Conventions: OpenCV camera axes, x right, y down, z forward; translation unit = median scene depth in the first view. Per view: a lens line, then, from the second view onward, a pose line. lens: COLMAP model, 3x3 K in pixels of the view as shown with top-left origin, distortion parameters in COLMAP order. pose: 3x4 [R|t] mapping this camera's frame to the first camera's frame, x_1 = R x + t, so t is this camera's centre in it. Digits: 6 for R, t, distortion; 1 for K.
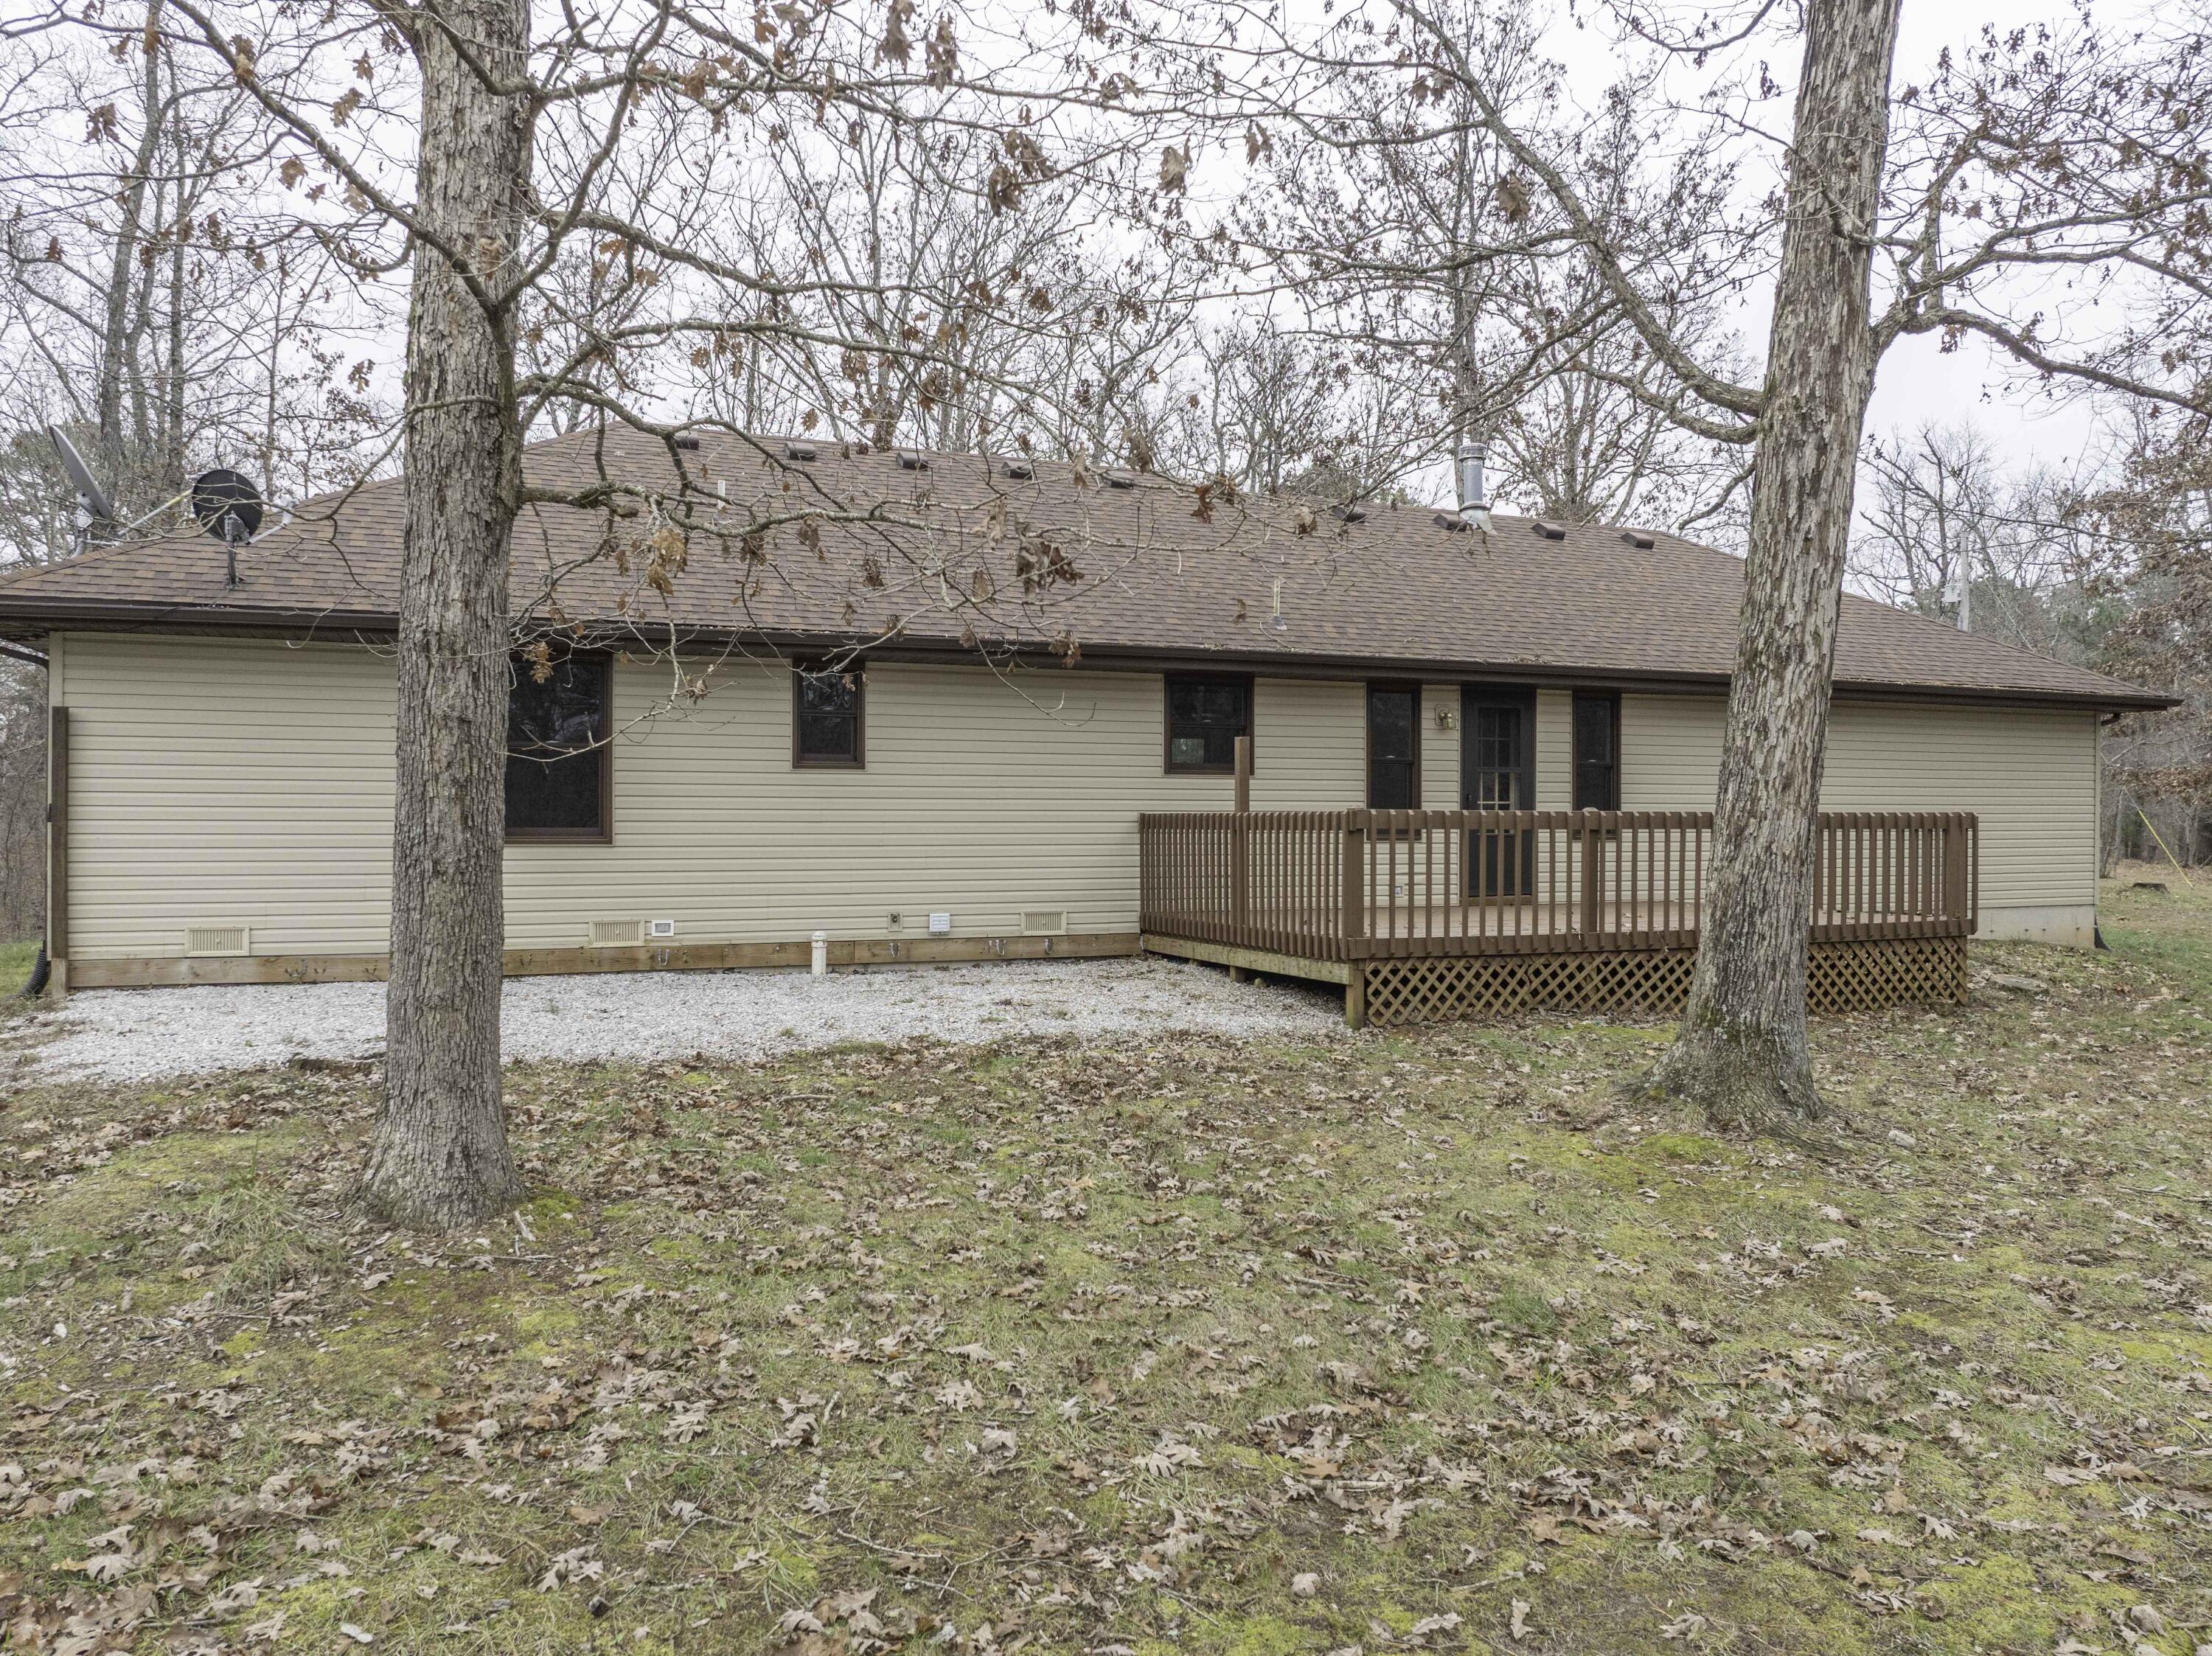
lens RADIAL K [[1554.5, 0, 1103.9], [0, 1554.5, 821.7], [0, 0, 1]] dist [-0.048511, 0.014320]
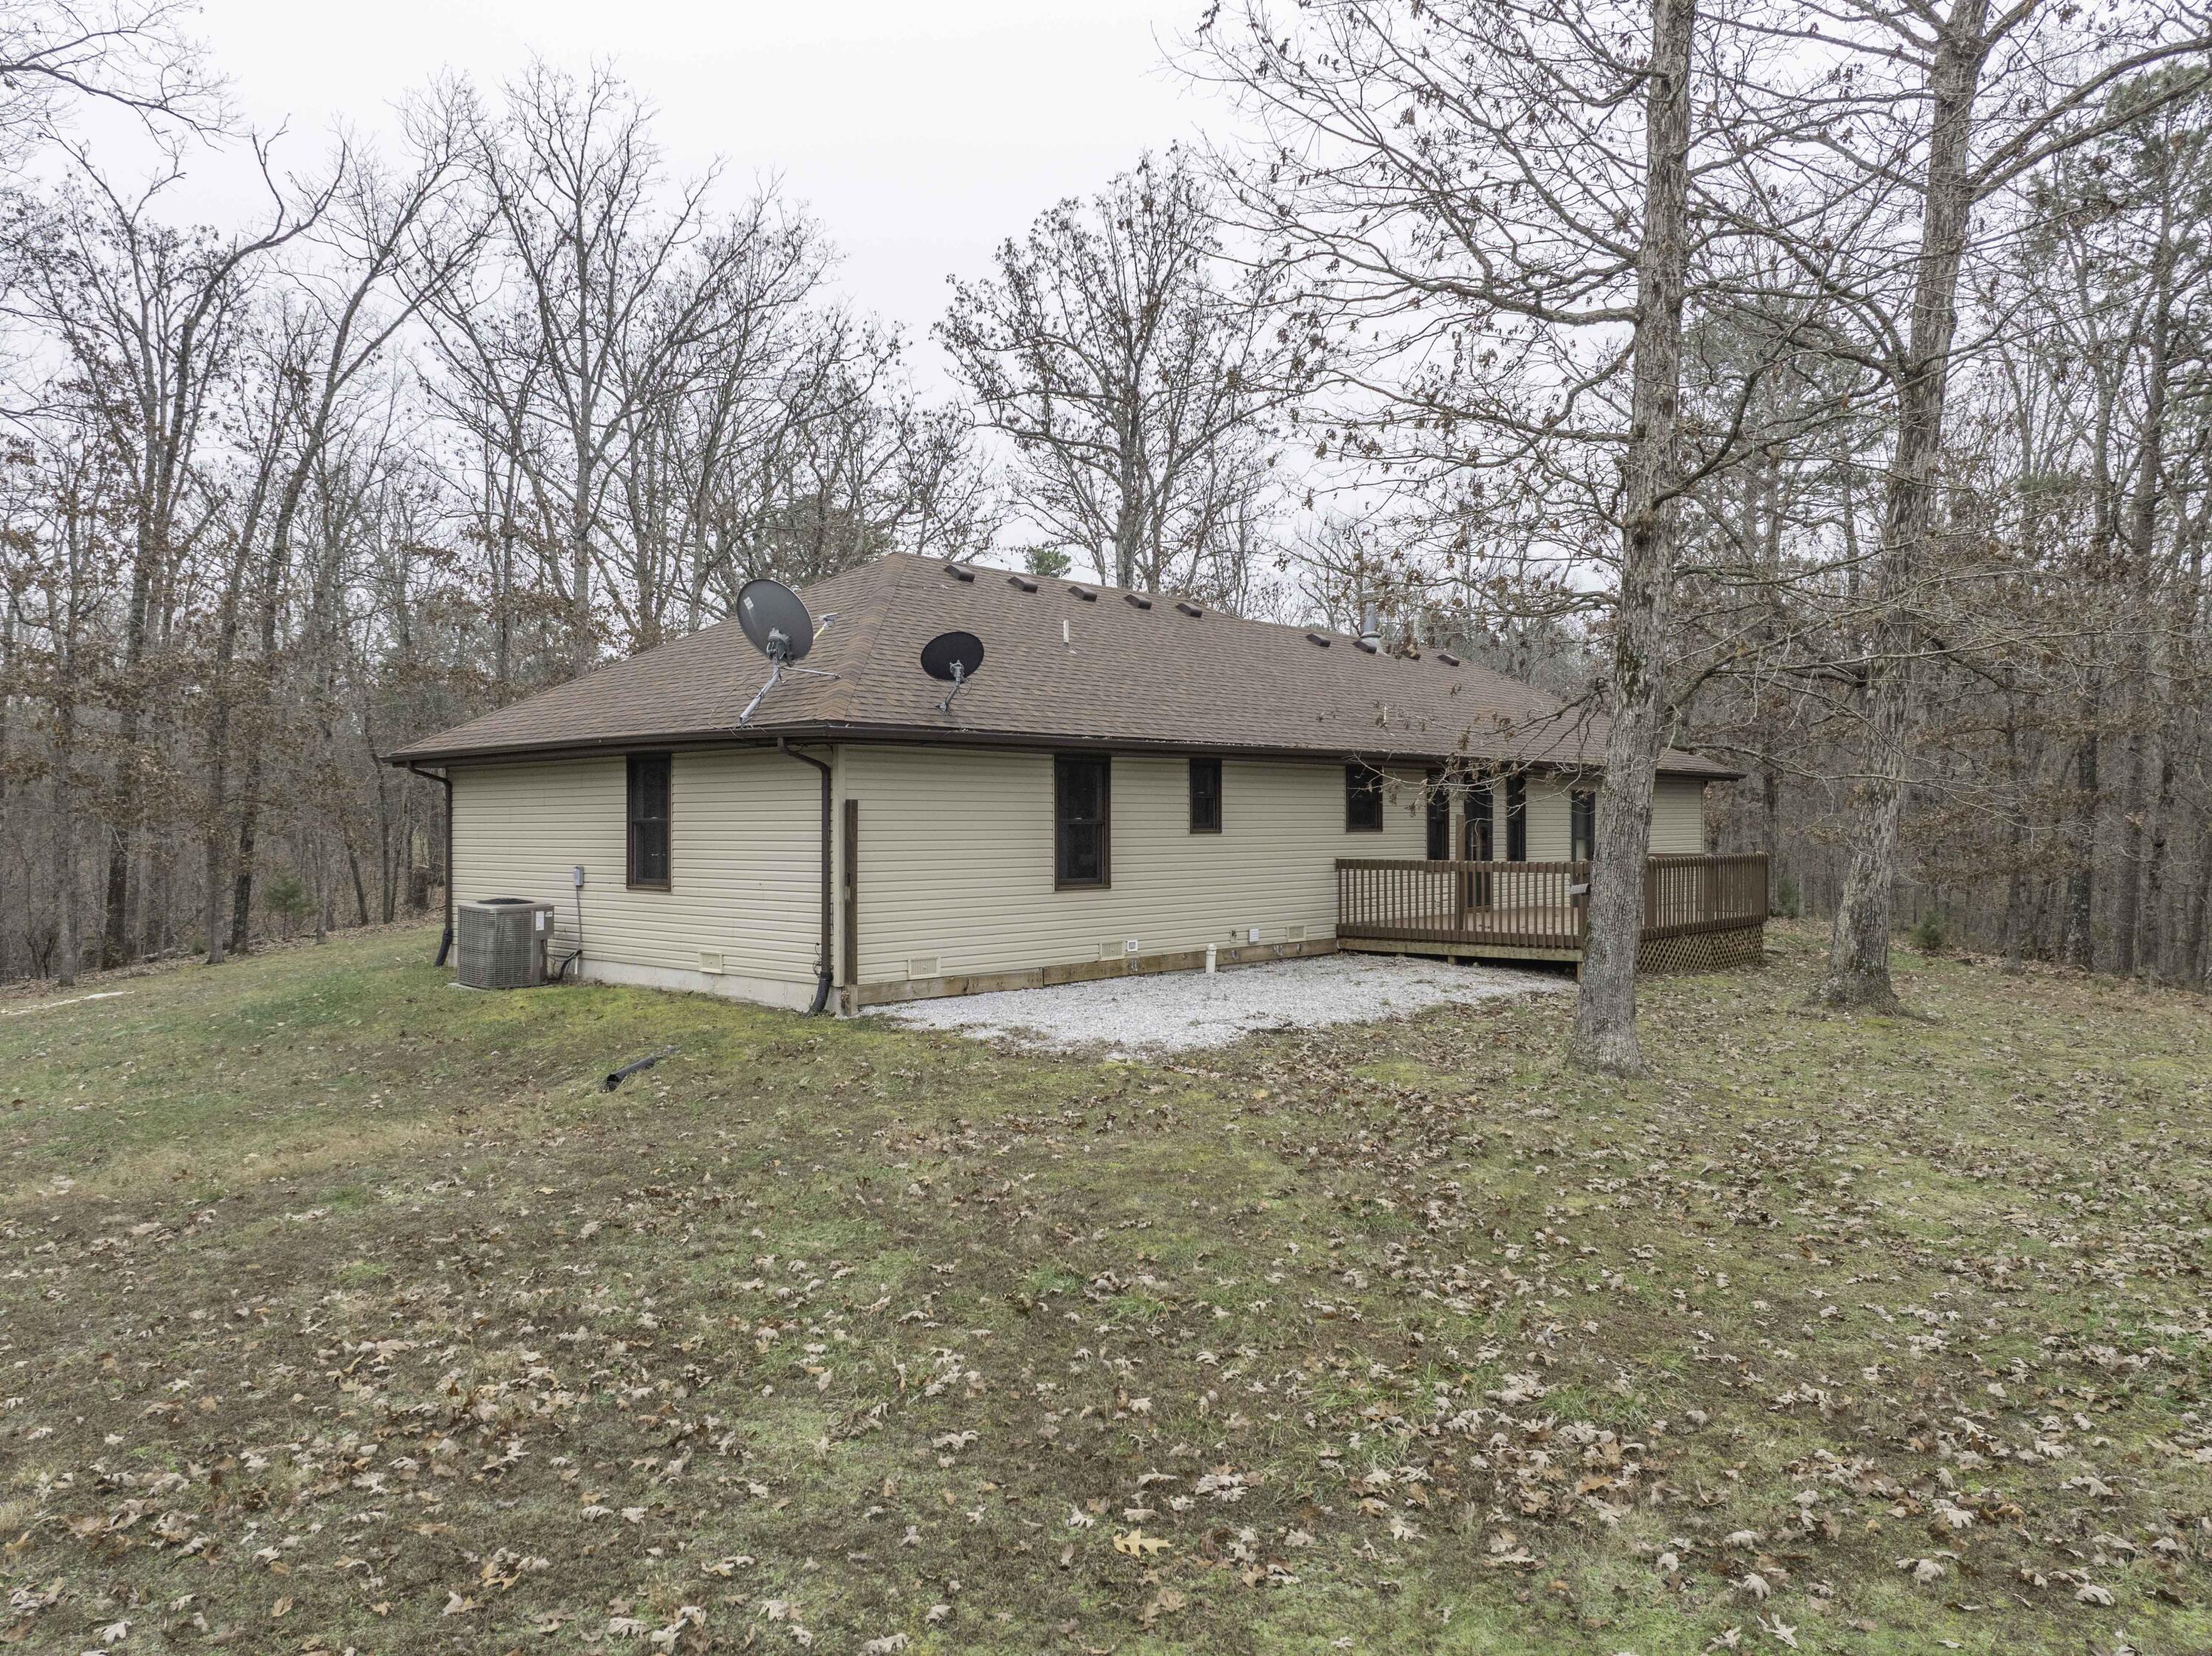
lens RADIAL K [[1554.5, 0, 1112.1], [0, 1554.5, 825.7], [0, 0, 1]] dist [-0.048511, 0.014320]
pose [[0.899301, -0.018220, 0.436950, -0.836208], [0.033154, 0.999097, -0.026576, -0.004773], [-0.436072, 0.038387, 0.899093, -0.268287]]
